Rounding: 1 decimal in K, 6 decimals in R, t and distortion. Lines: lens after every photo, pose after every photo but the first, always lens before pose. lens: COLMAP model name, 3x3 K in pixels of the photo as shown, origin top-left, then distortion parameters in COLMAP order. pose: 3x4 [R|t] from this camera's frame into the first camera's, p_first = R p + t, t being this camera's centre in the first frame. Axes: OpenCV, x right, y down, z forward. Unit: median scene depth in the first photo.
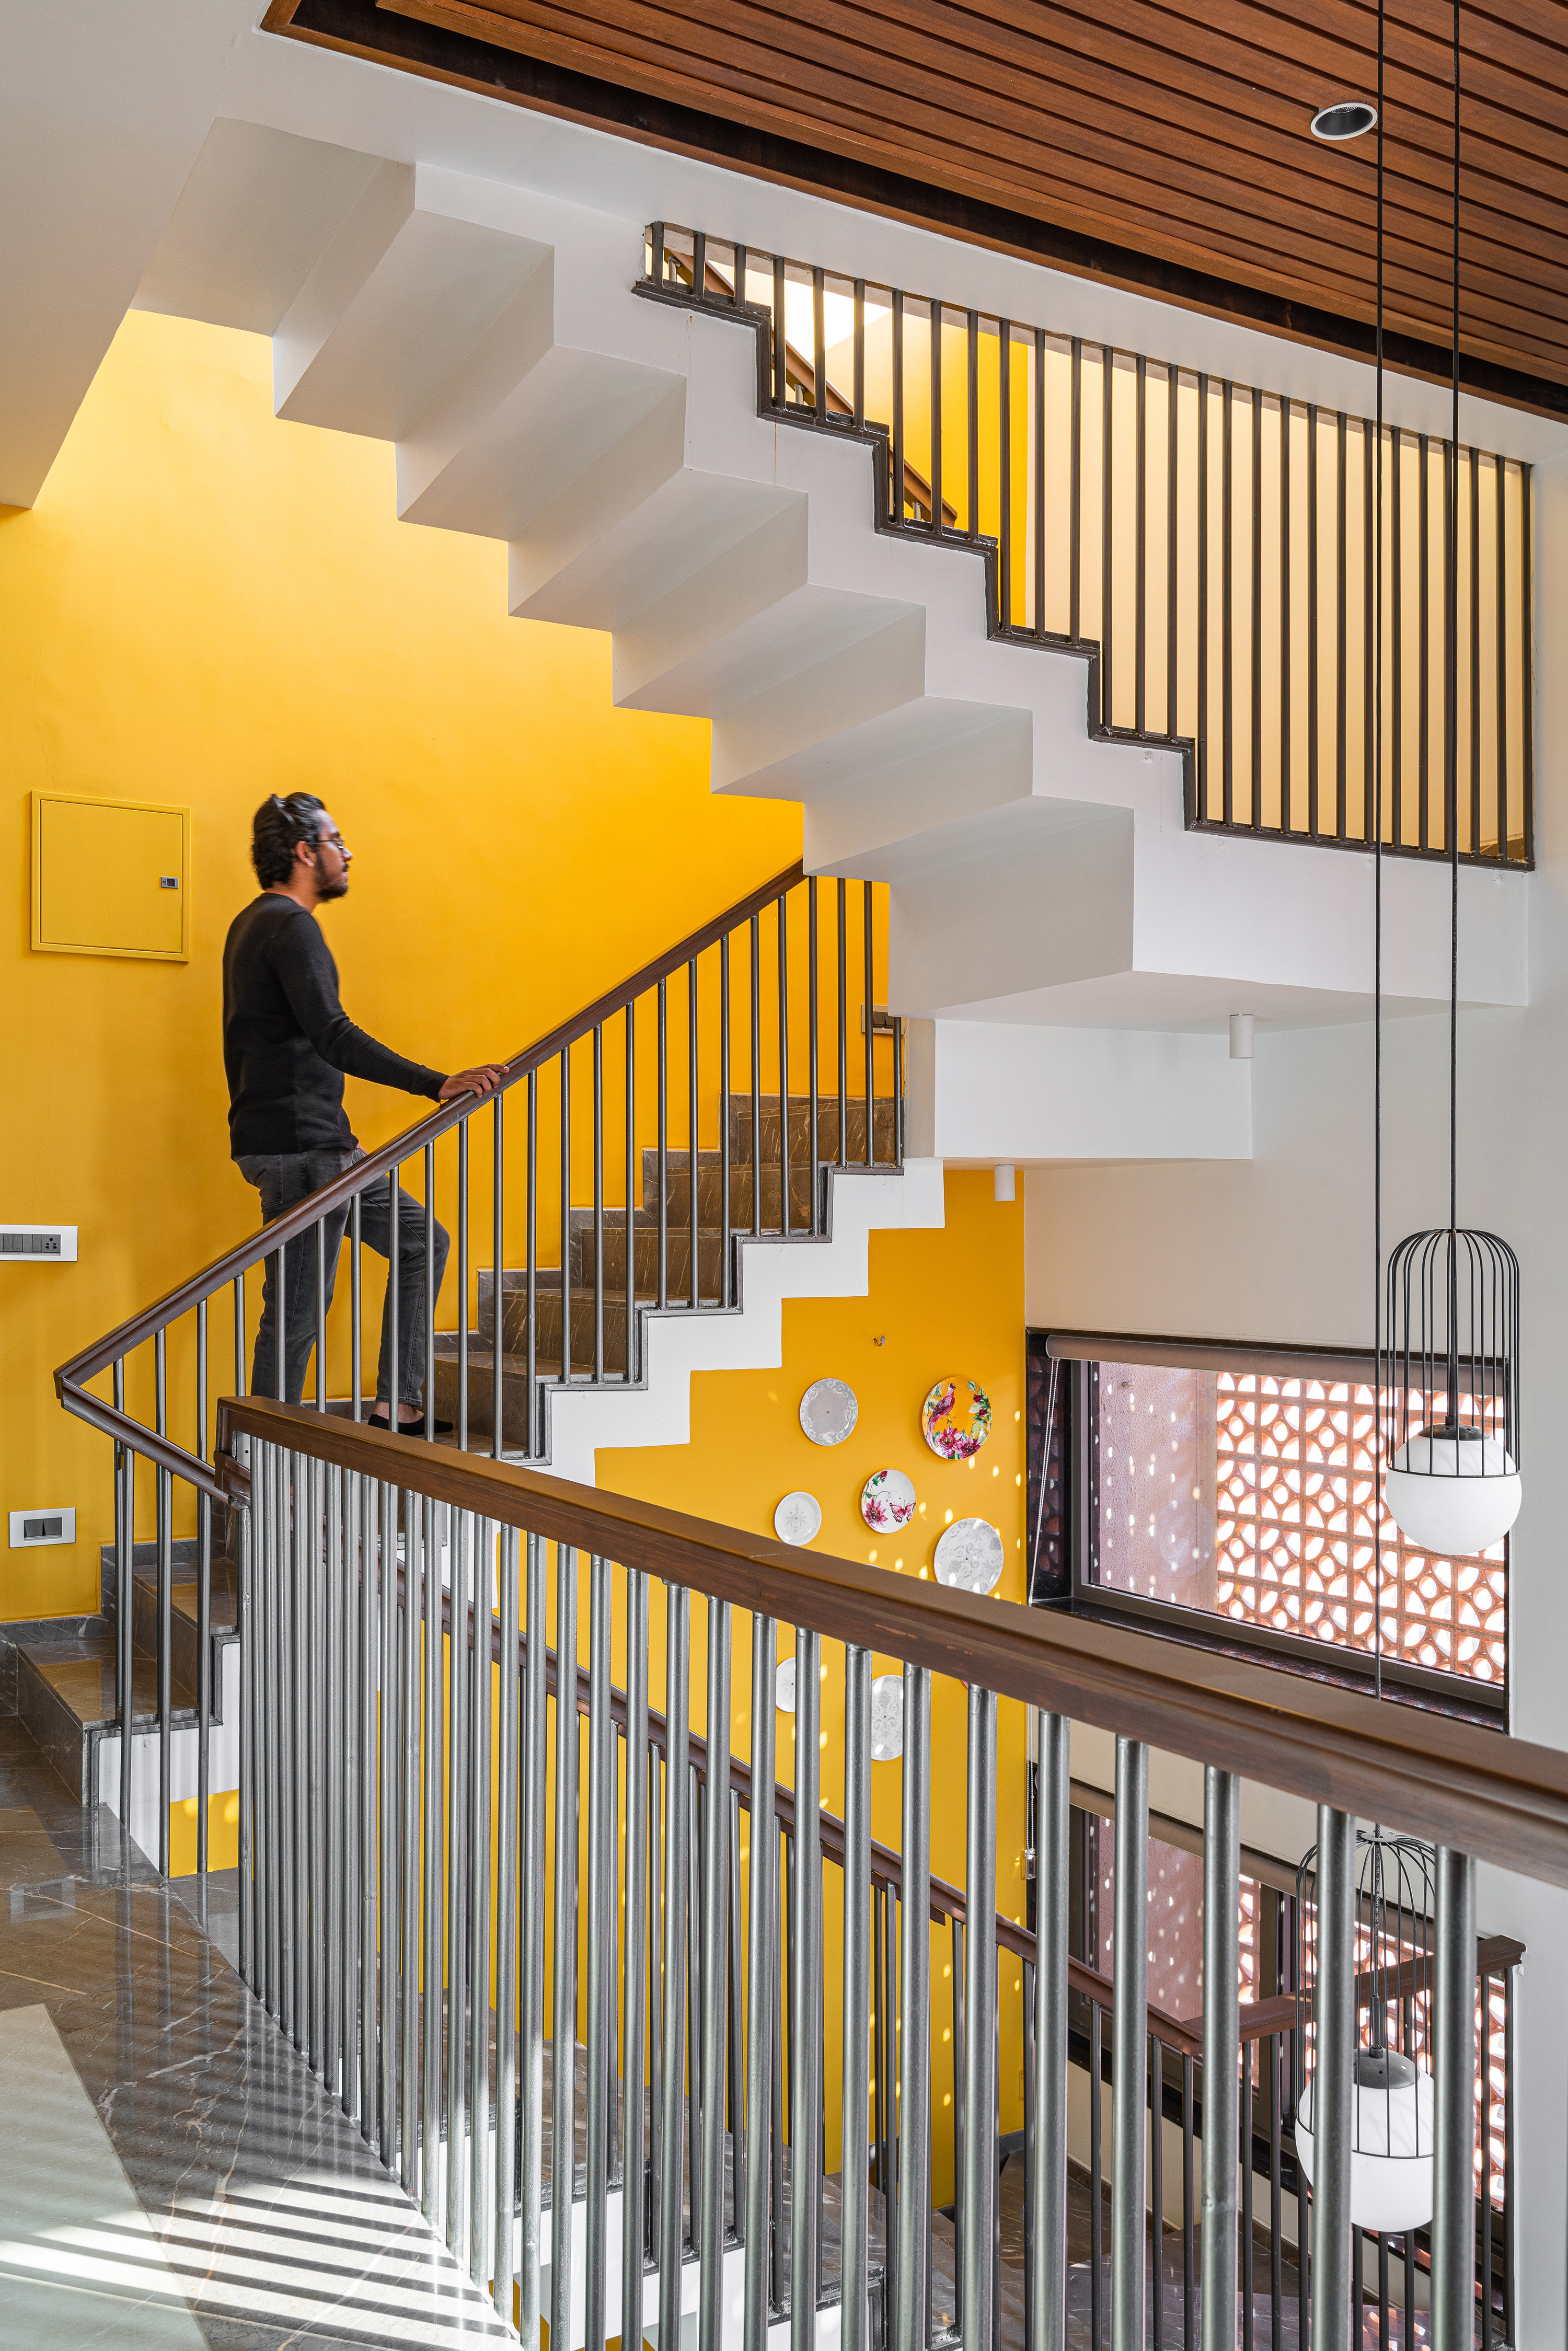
lens RADIAL K [[2057.5, 0, 826.9], [0, 2057.5, 1320.3], [0, 0, 1]] dist [0.018087, -0.016106]
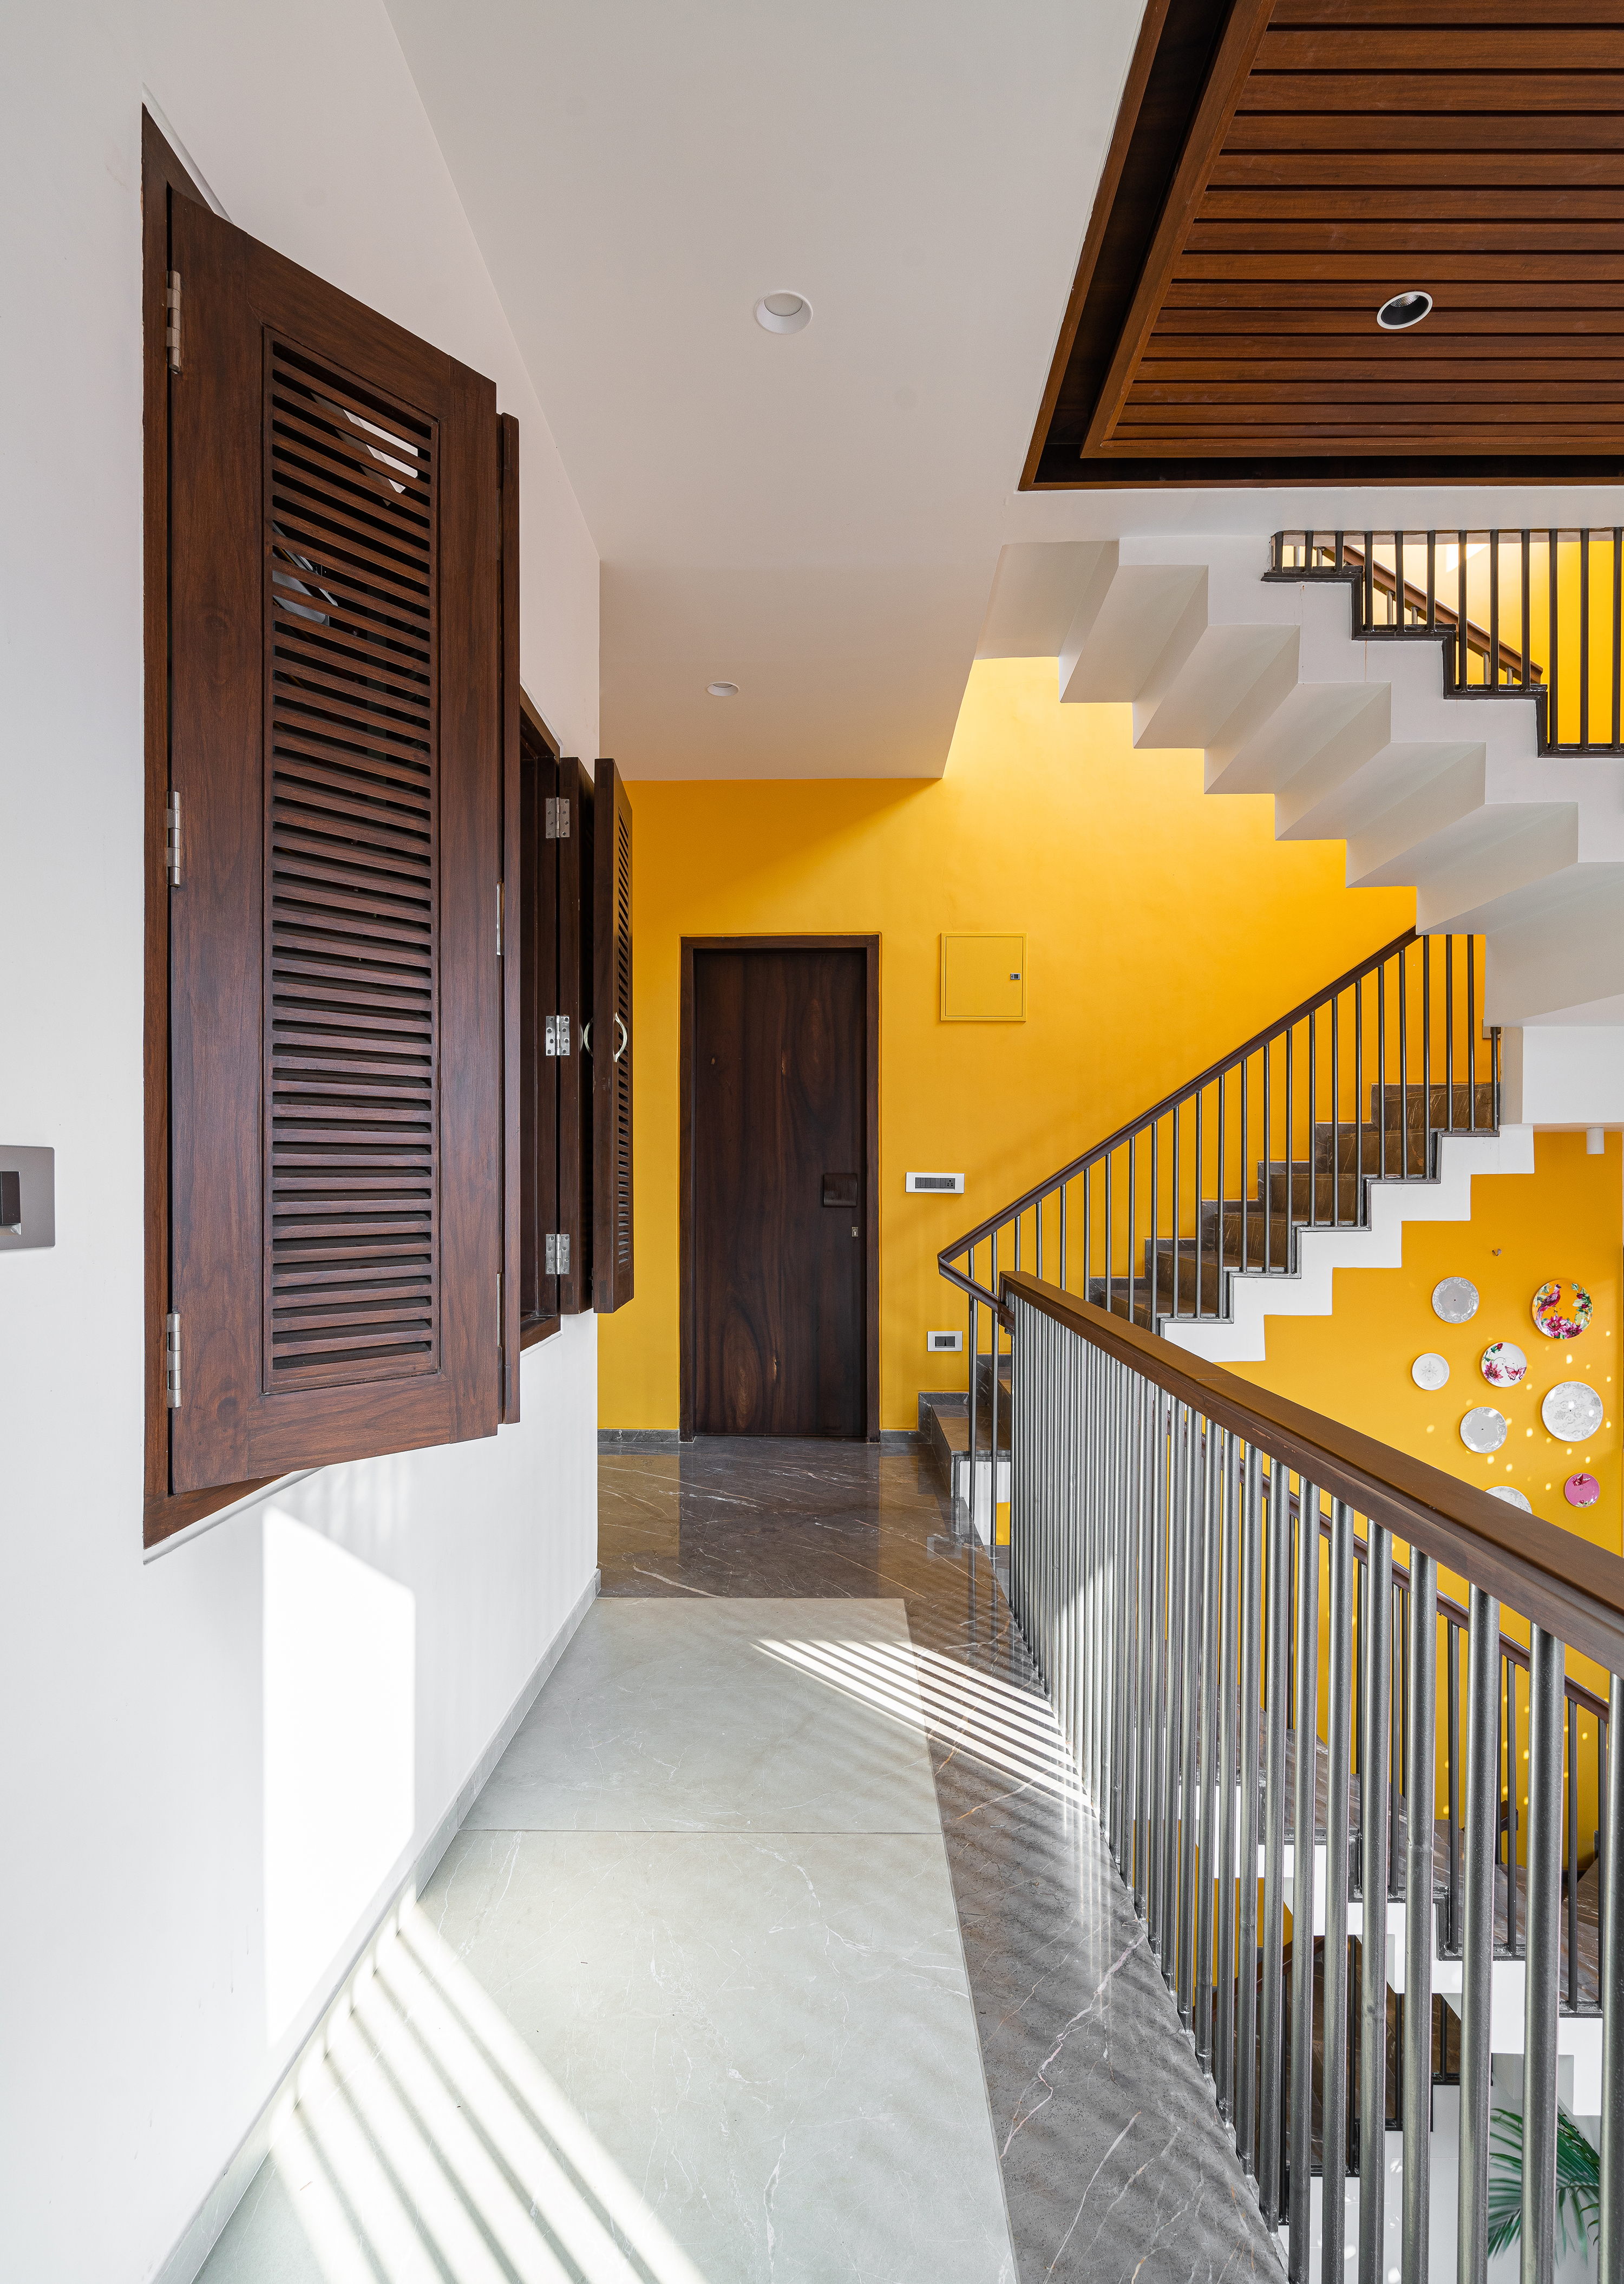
lens RADIAL K [[1257.7, 0, 813.6], [0, 1257.7, 1223.6], [0, 0, 1]] dist [-0.006130, 0.008843]
pose [[0.851012, 0.018562, -0.524818, 0.101863], [-0.022130, 0.999755, -0.000524, 0.001271], [0.524679, 0.012060, 0.851215, 0.006755]]
